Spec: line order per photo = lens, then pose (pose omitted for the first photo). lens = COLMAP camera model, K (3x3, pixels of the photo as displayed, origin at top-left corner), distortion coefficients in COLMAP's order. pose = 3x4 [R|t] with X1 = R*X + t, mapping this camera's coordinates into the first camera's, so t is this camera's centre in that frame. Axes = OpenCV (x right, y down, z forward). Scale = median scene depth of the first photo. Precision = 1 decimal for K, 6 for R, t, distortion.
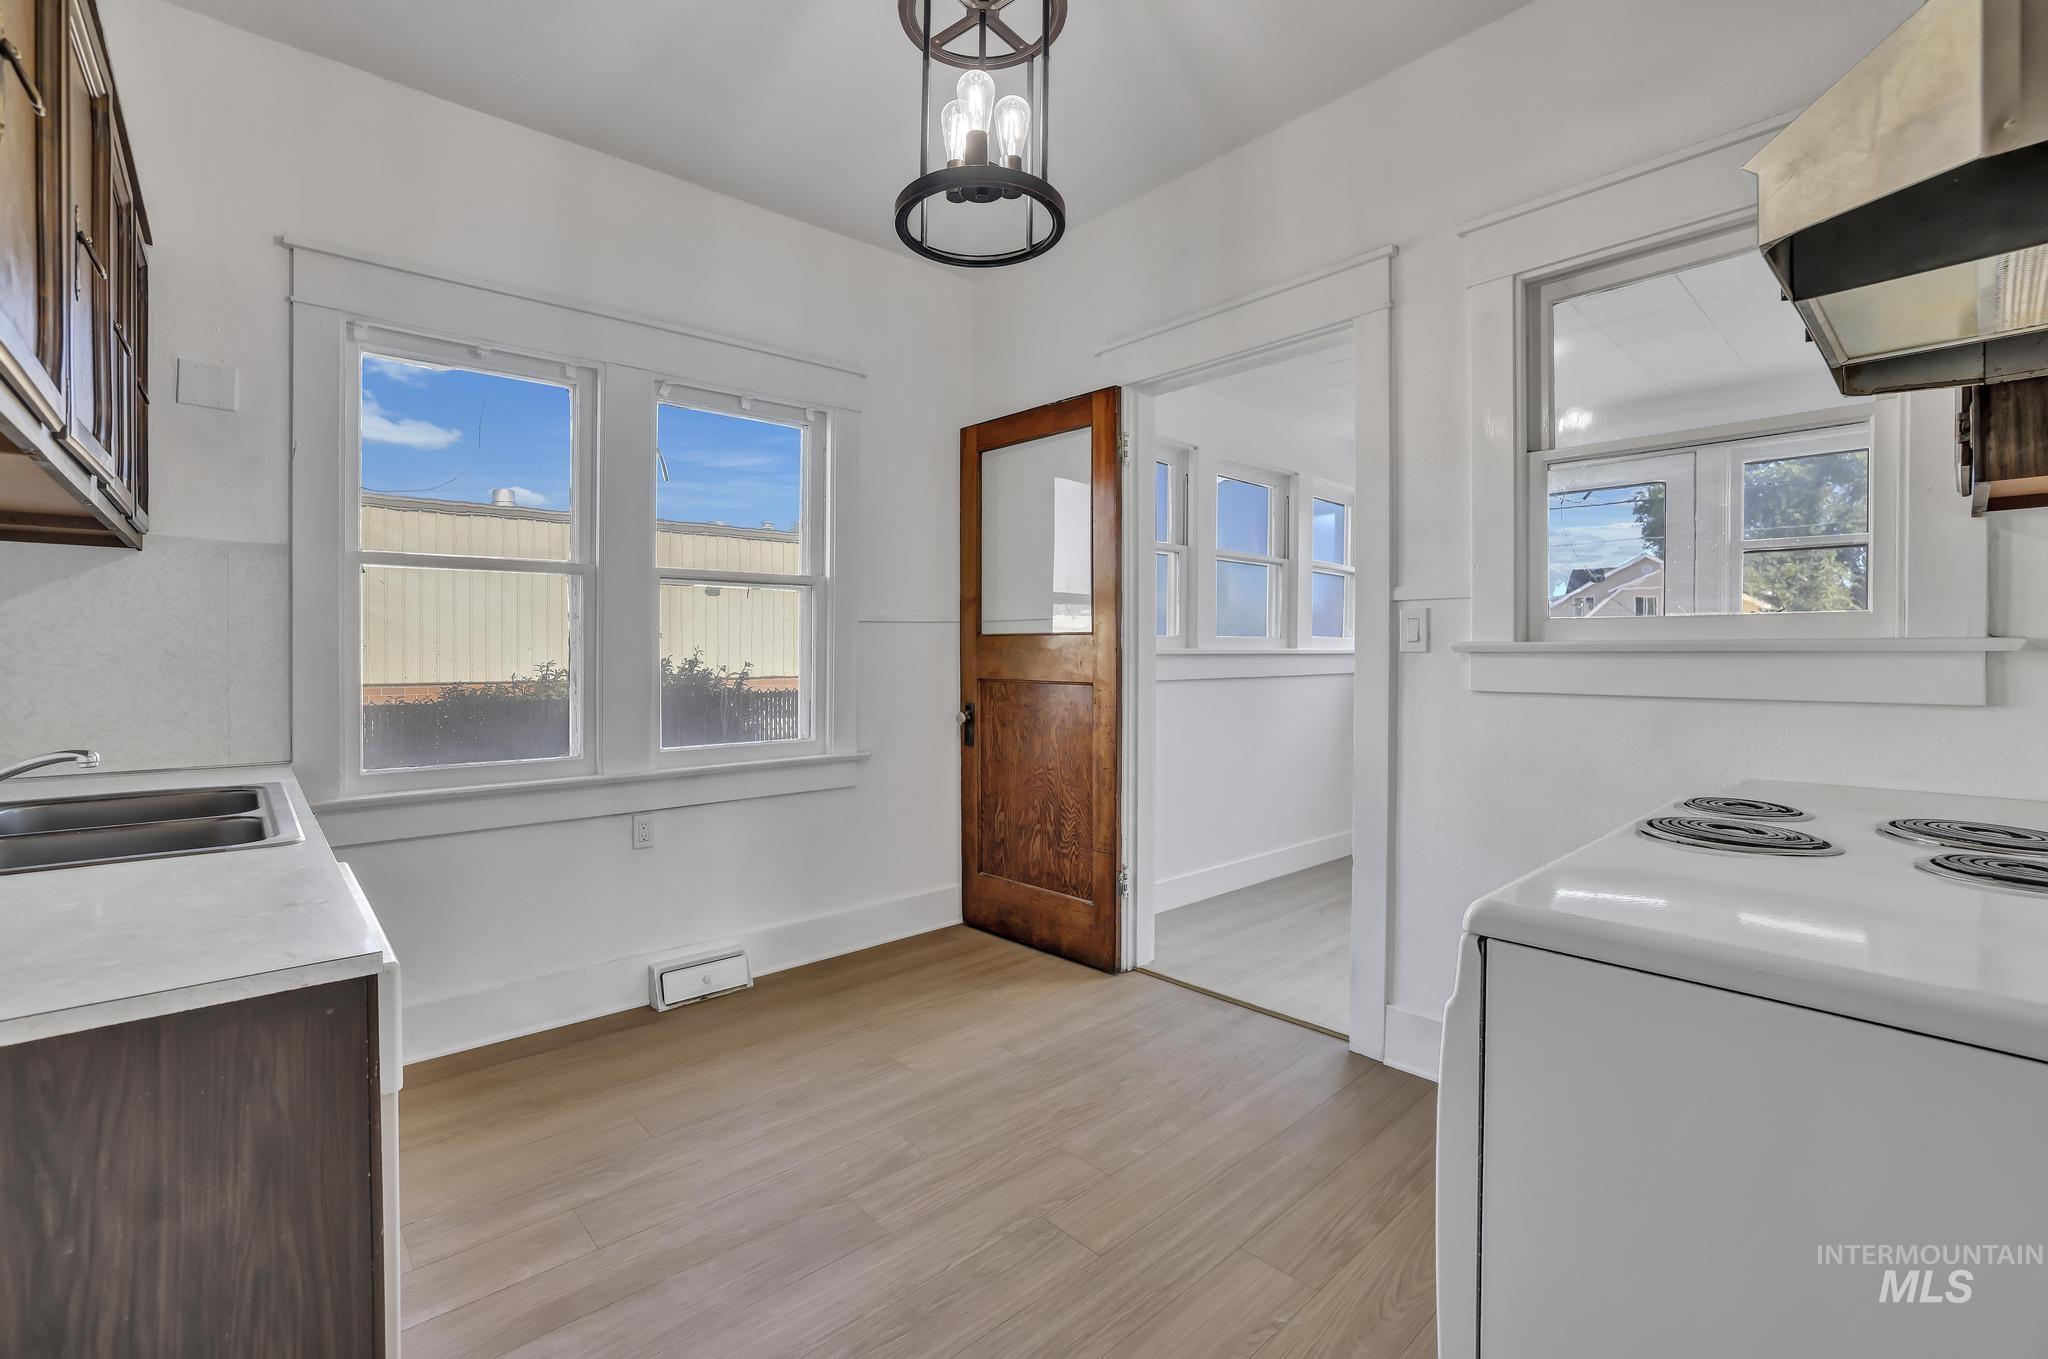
lens RADIAL K [[877.0, 0, 1024.3], [0, 877.0, 670.6], [0, 0, 1]] dist [-0.025674, 0.004582]
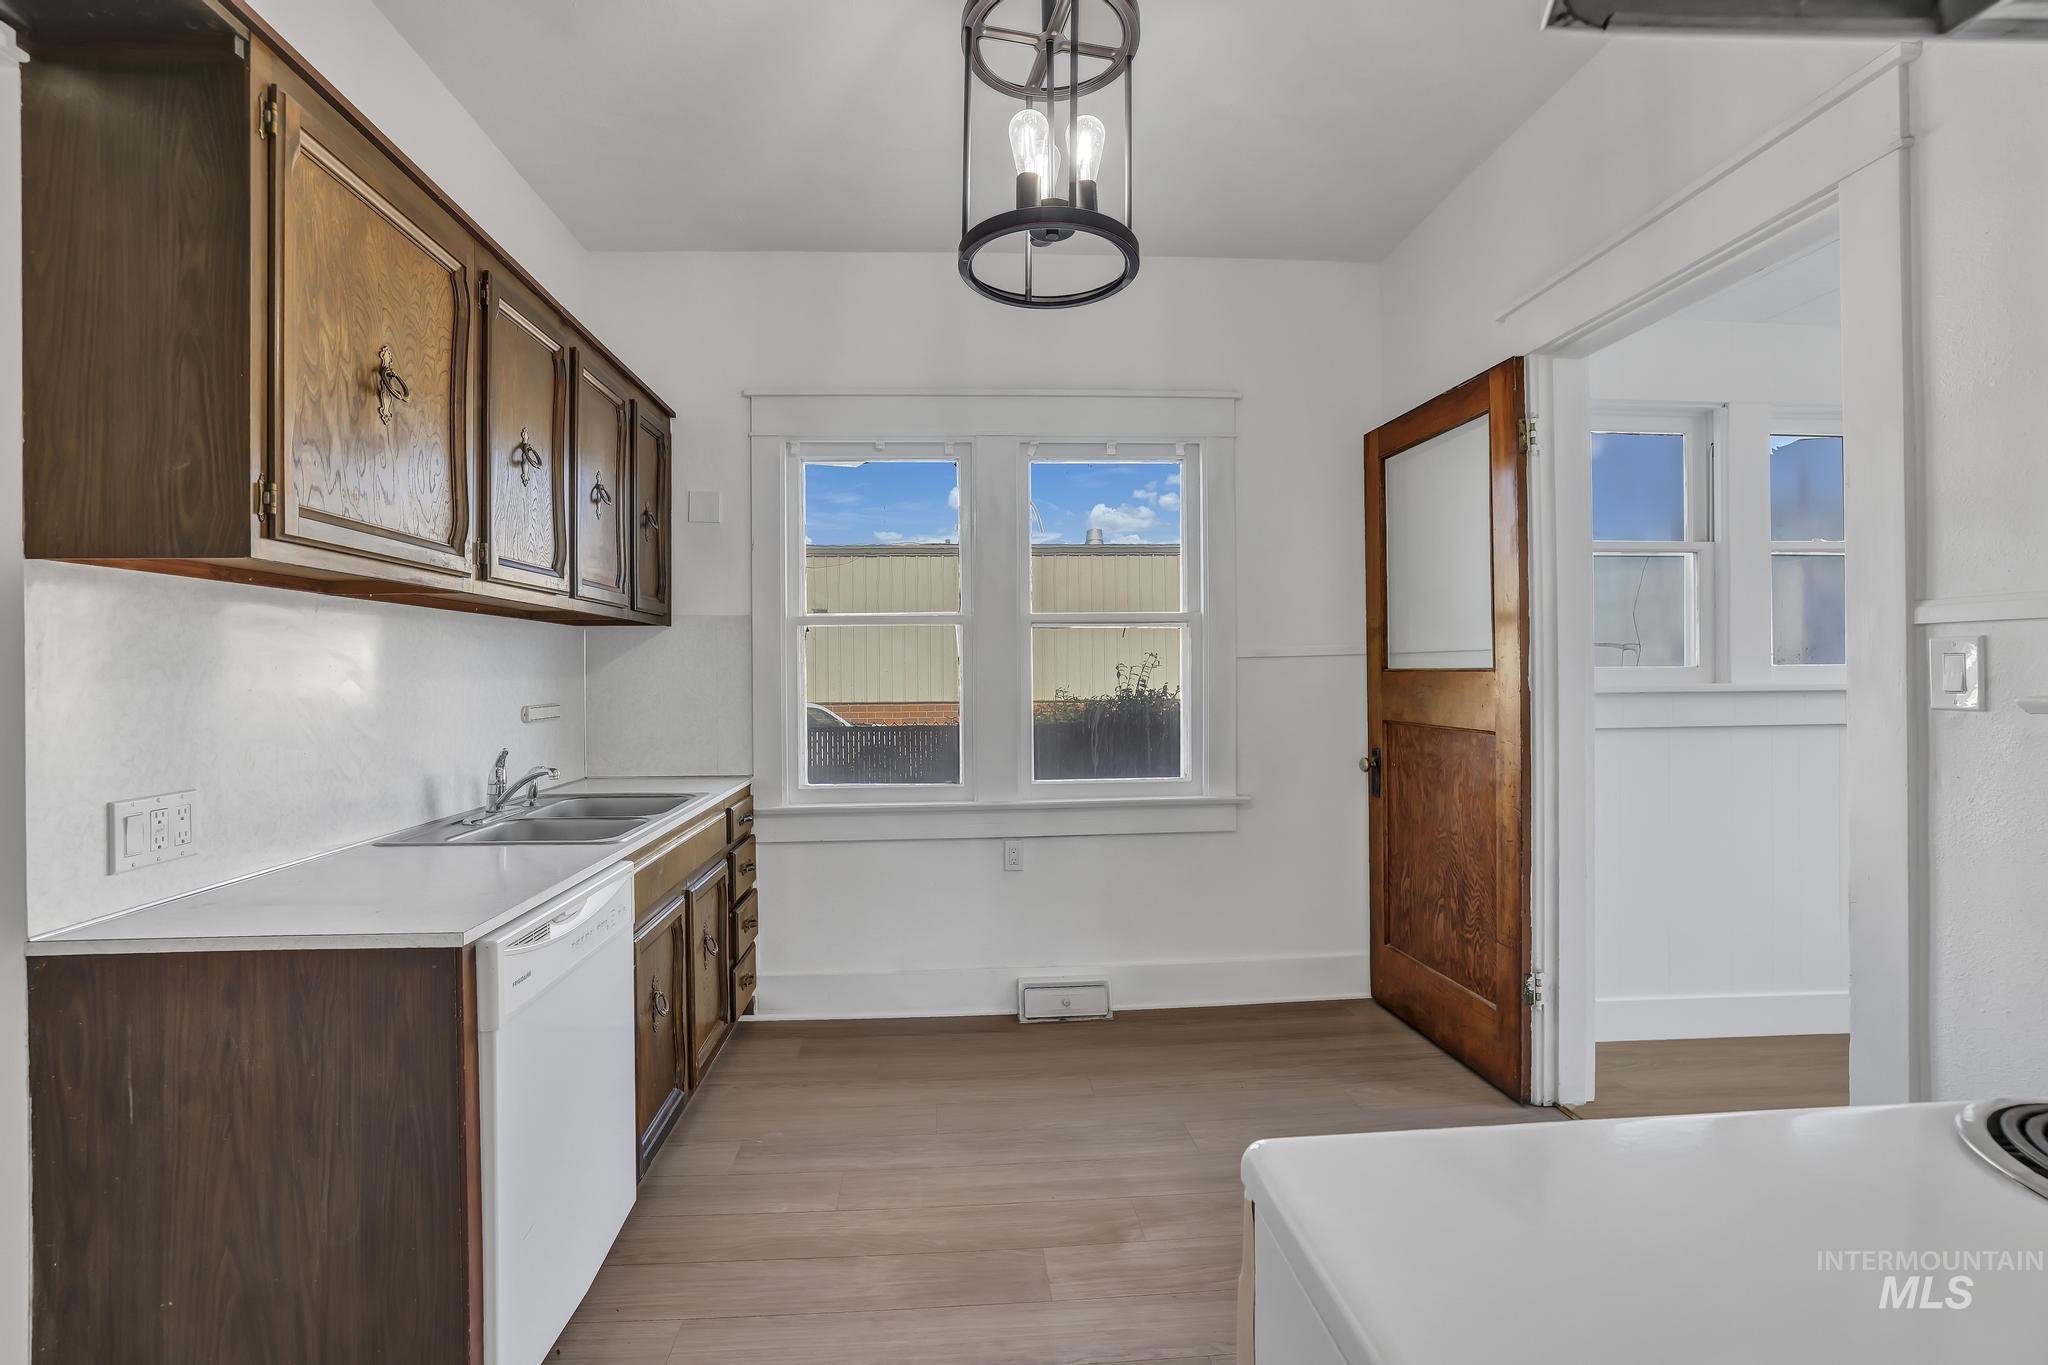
lens RADIAL K [[896.7, 0, 1012.3], [0, 896.7, 683.8], [0, 0, 1]] dist [-0.030741, 0.006618]
pose [[0.796161, 0.002004, -0.605082, 0.220060], [-0.005862, 0.999973, -0.004401, -0.024066], [0.605057, 0.007051, 0.796151, 0.089942]]
